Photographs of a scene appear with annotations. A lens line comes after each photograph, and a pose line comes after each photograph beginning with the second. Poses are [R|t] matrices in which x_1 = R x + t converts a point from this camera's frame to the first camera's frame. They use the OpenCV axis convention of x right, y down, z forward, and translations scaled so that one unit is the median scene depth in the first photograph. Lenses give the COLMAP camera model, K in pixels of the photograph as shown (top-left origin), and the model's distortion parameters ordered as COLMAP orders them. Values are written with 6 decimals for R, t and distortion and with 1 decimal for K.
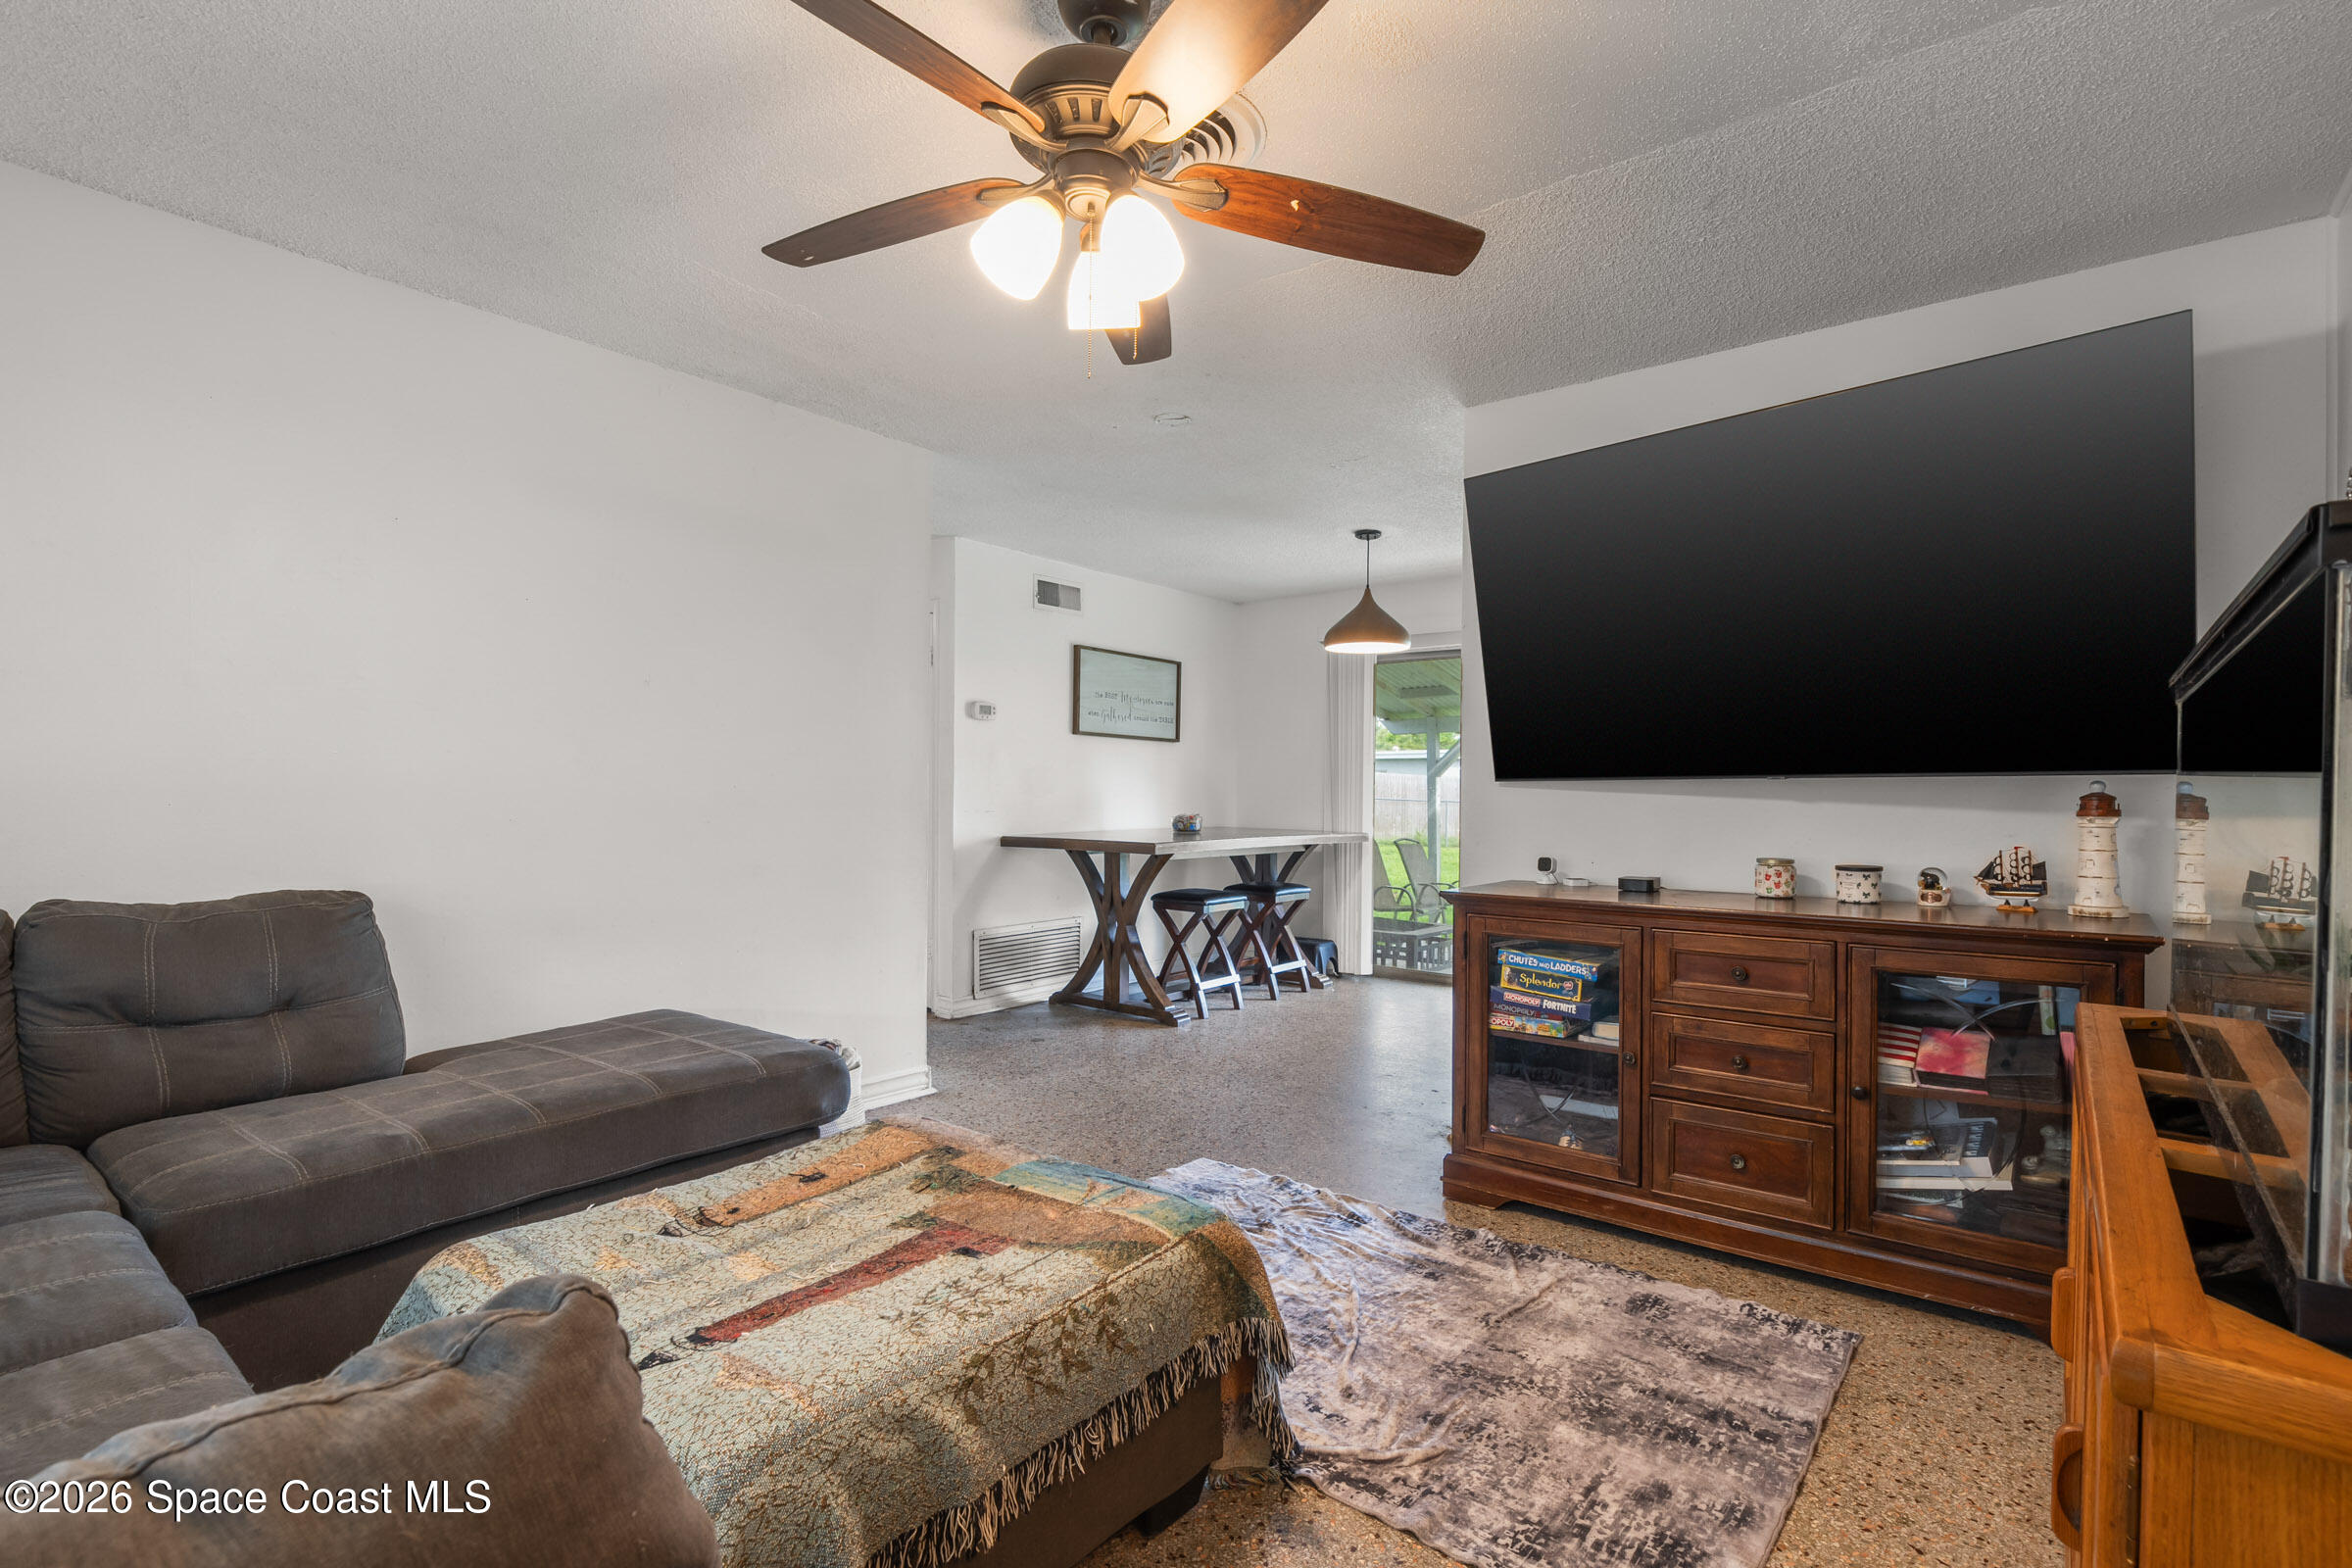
lens RADIAL K [[1083.7, 0, 1185.1], [0, 1083.7, 803.5], [0, 0, 1]] dist [-0.014655, 0.000200]
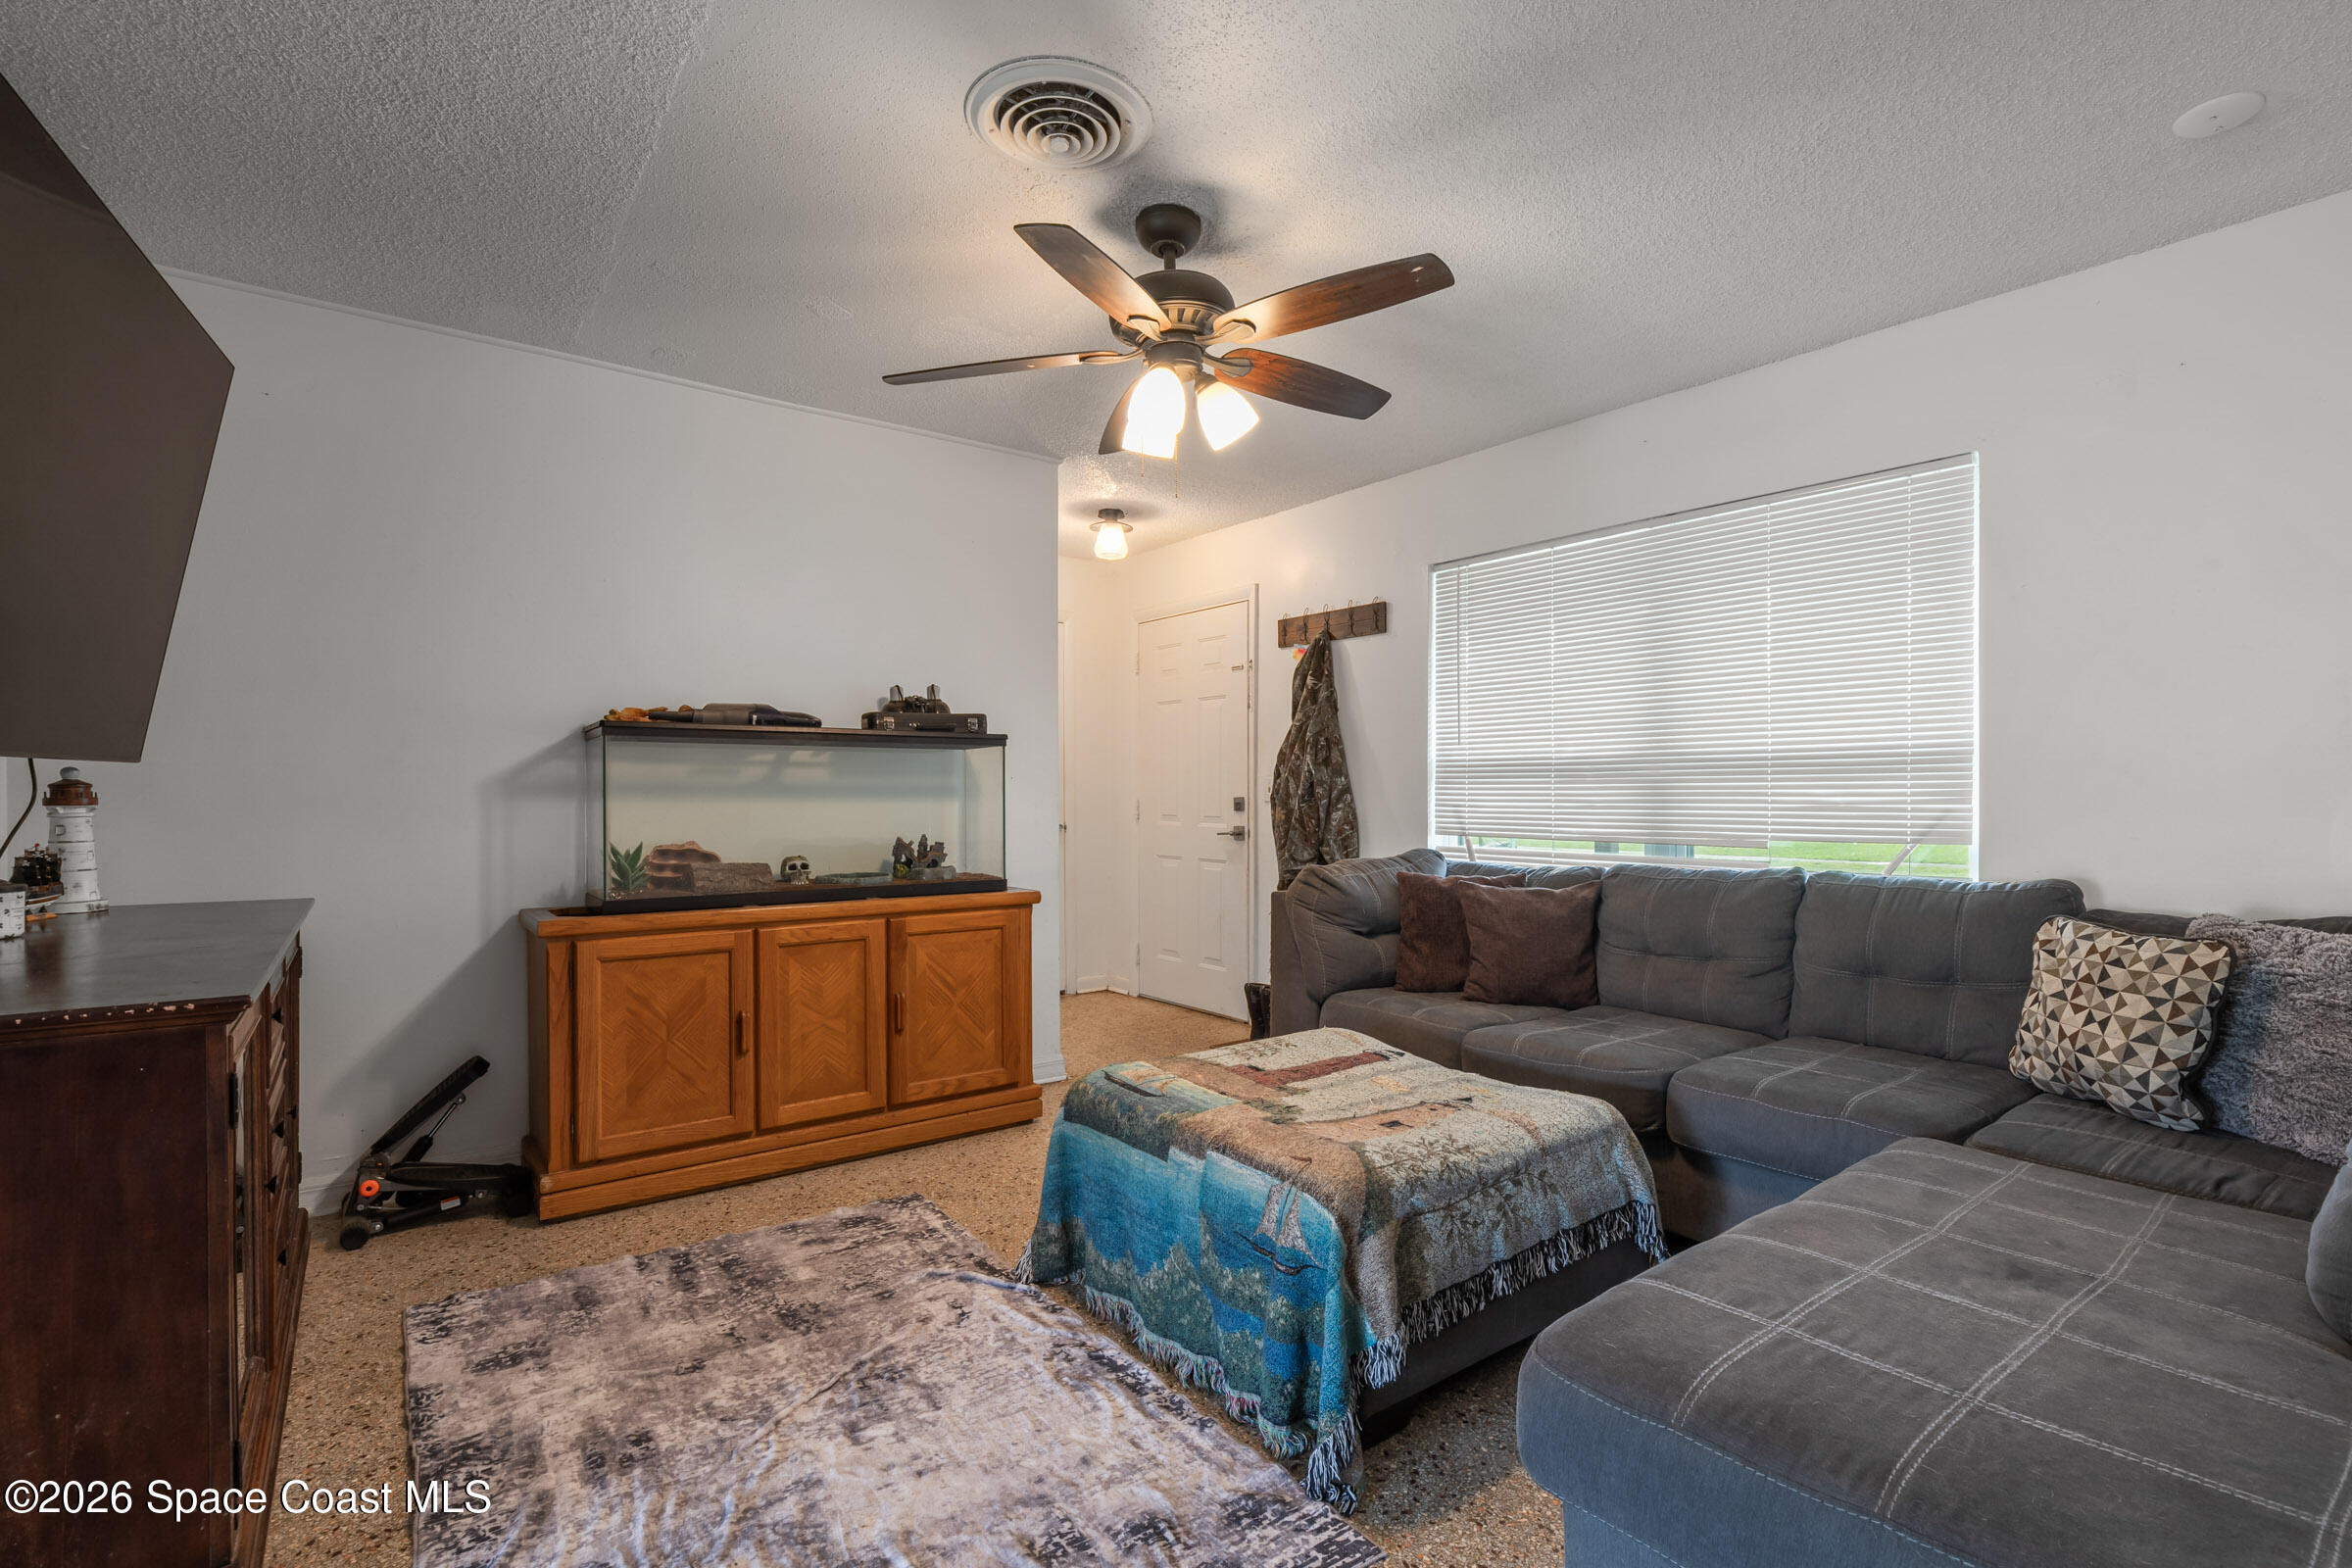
lens RADIAL K [[1083.7, 0, 1184.4], [0, 1083.7, 784.8], [0, 0, 1]] dist [-0.014655, 0.000200]
pose [[-0.969442, -0.005676, 0.245255, -0.390968], [-0.004712, 0.999979, 0.004516, -0.017500], [-0.245275, 0.003222, -0.969448, 2.057644]]
